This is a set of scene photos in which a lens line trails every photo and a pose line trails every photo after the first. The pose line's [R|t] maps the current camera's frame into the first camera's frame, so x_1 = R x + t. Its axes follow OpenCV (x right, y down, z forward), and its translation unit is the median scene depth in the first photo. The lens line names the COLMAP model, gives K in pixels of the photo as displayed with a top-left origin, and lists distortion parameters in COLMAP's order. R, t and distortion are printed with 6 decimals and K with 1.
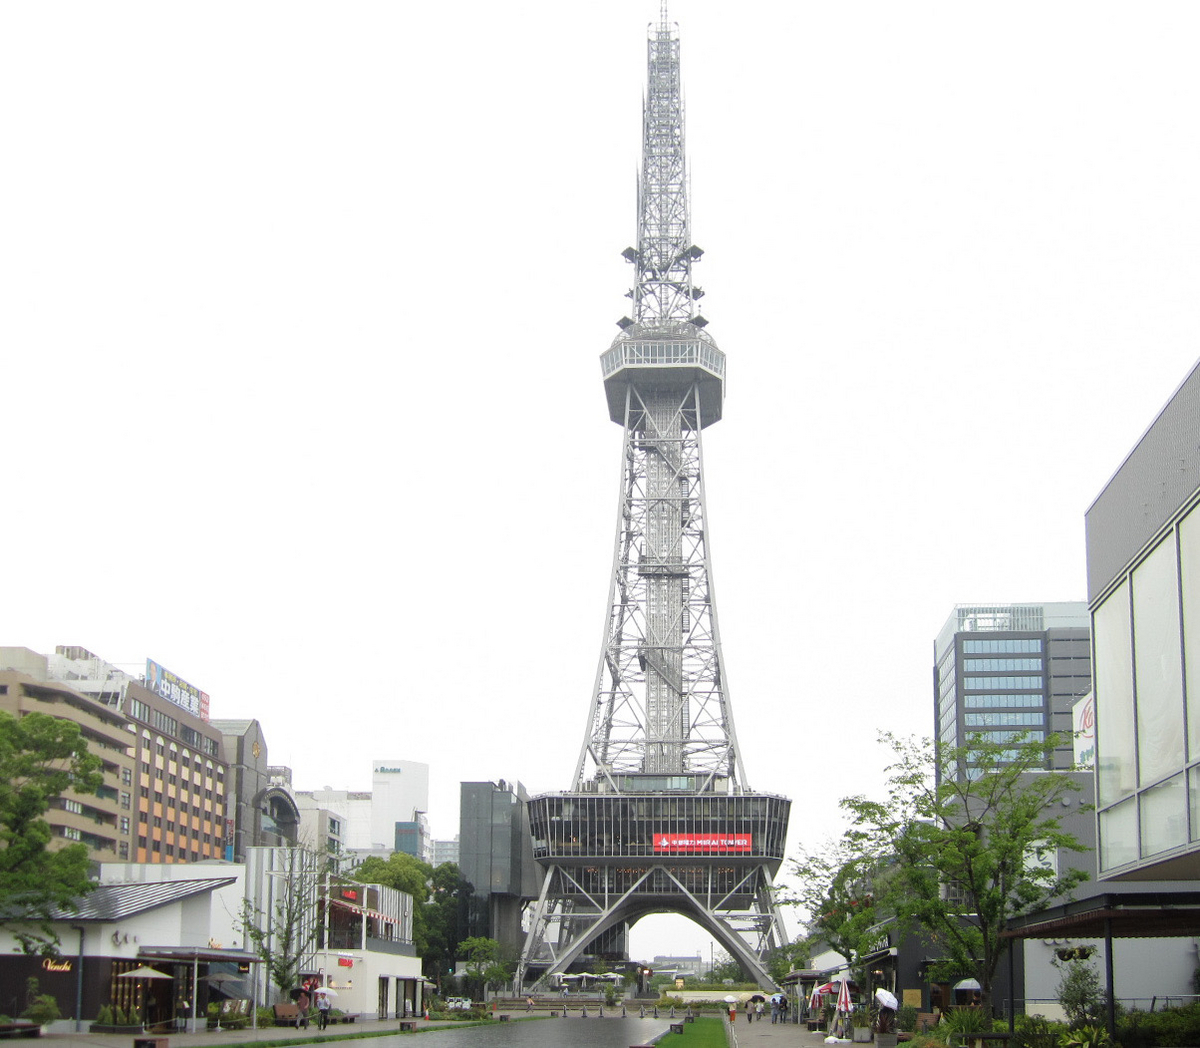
lens RADIAL K [[2577.4, 0, 665.8], [0, 2577.4, 453.3], [0, 0, 1]] dist [0.026619, -0.496056]
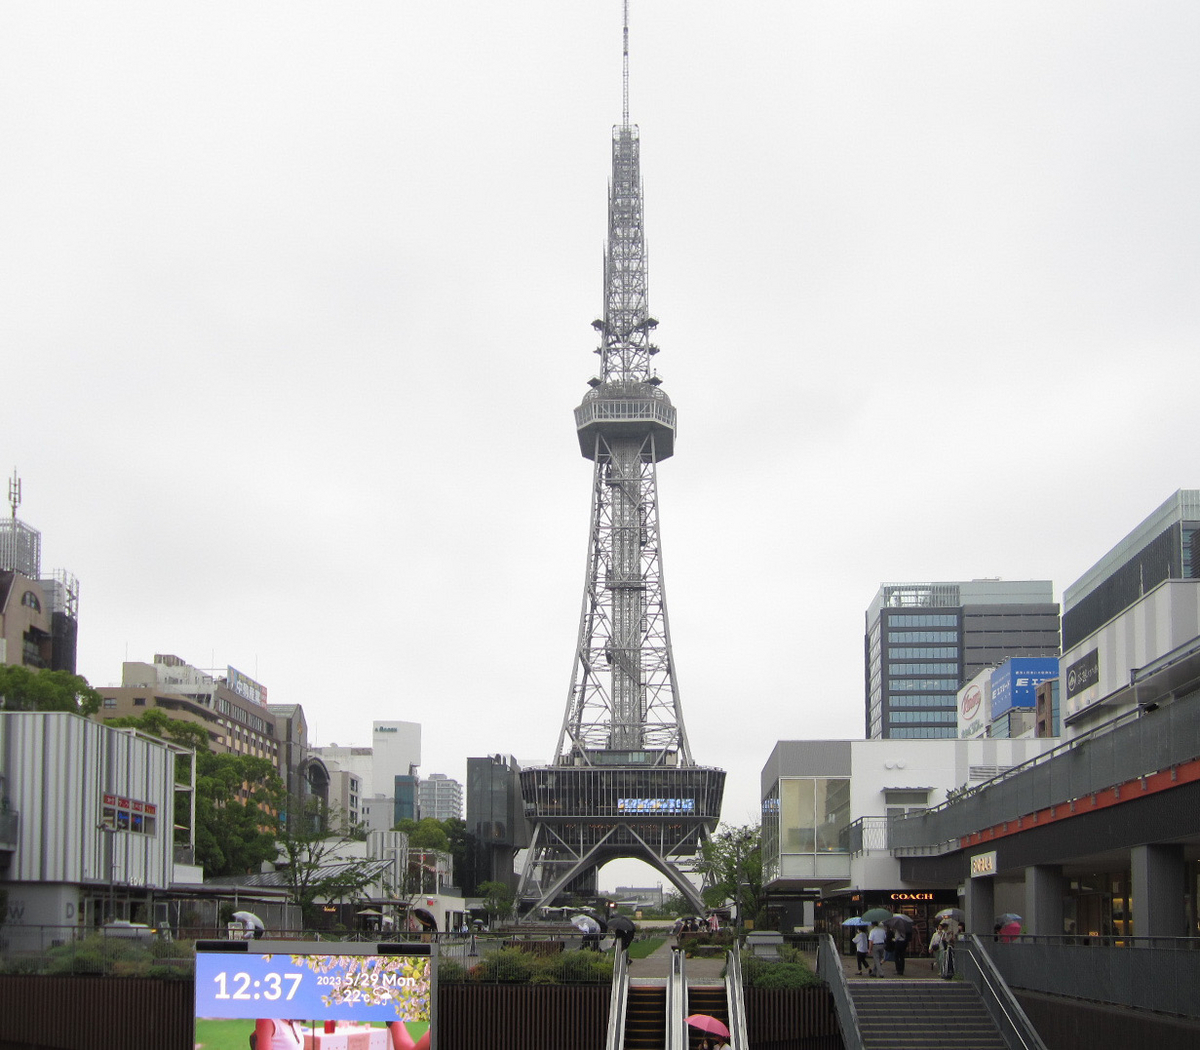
lens RADIAL K [[2476.1, 0, 600.0], [0, 2476.1, 525.0], [0, 0, 1]] dist [0.060881, 0.129207]
pose [[0.999939, -0.000318, -0.011006, -0.000196], [0.000842, 0.998867, 0.047577, -0.041965], [0.010978, -0.047583, 0.998807, -0.200892]]
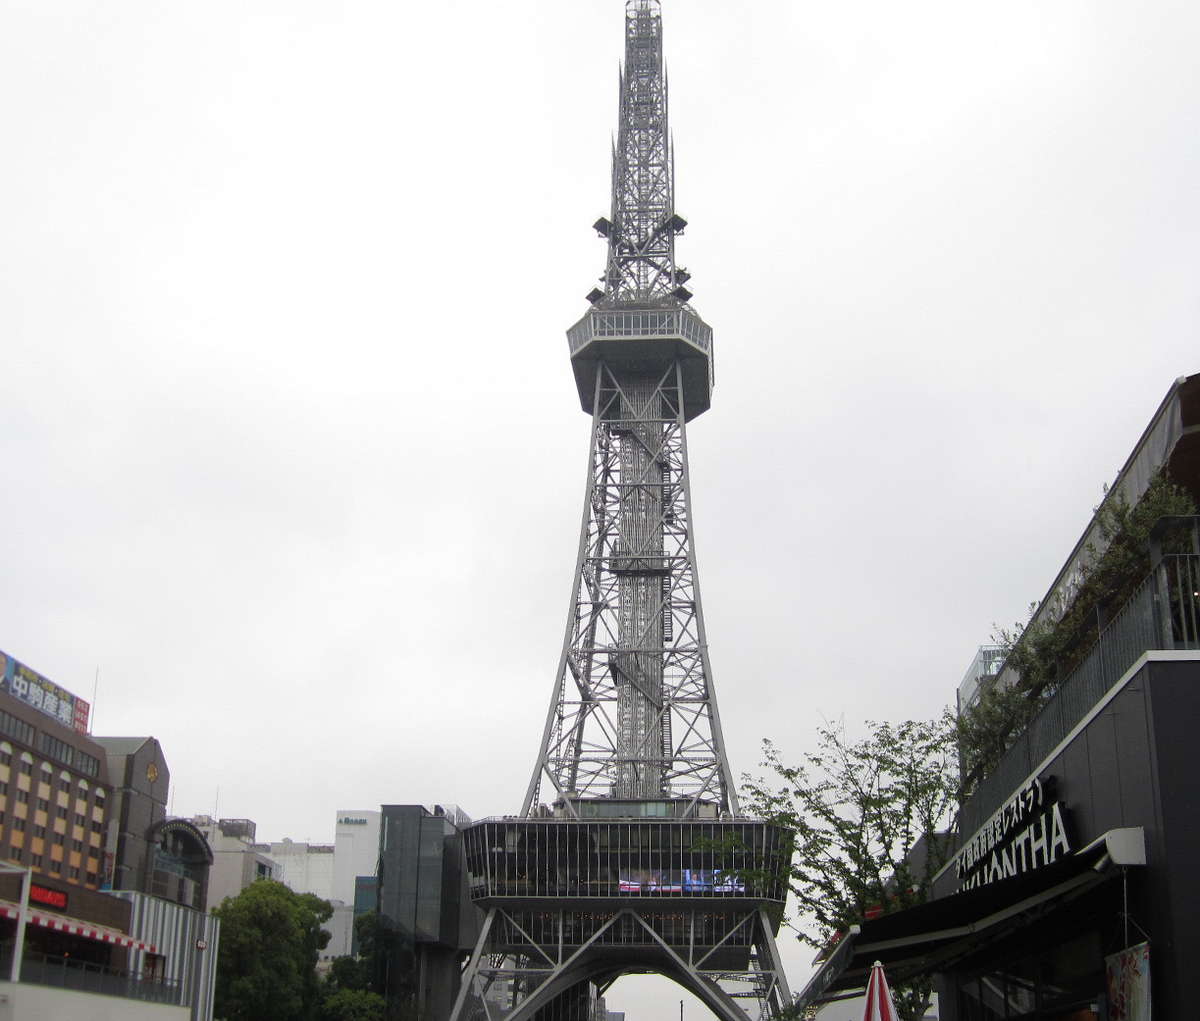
lens RADIAL K [[2100.5, 0, 455.3], [0, 2100.5, 509.7], [0, 0, 1]] dist [-0.009964, -0.103915]
pose [[0.993182, -0.015950, -0.115478, 0.019219], [0.009529, 0.998388, -0.055947, 0.065799], [0.116184, 0.054465, 0.991733, 0.313733]]
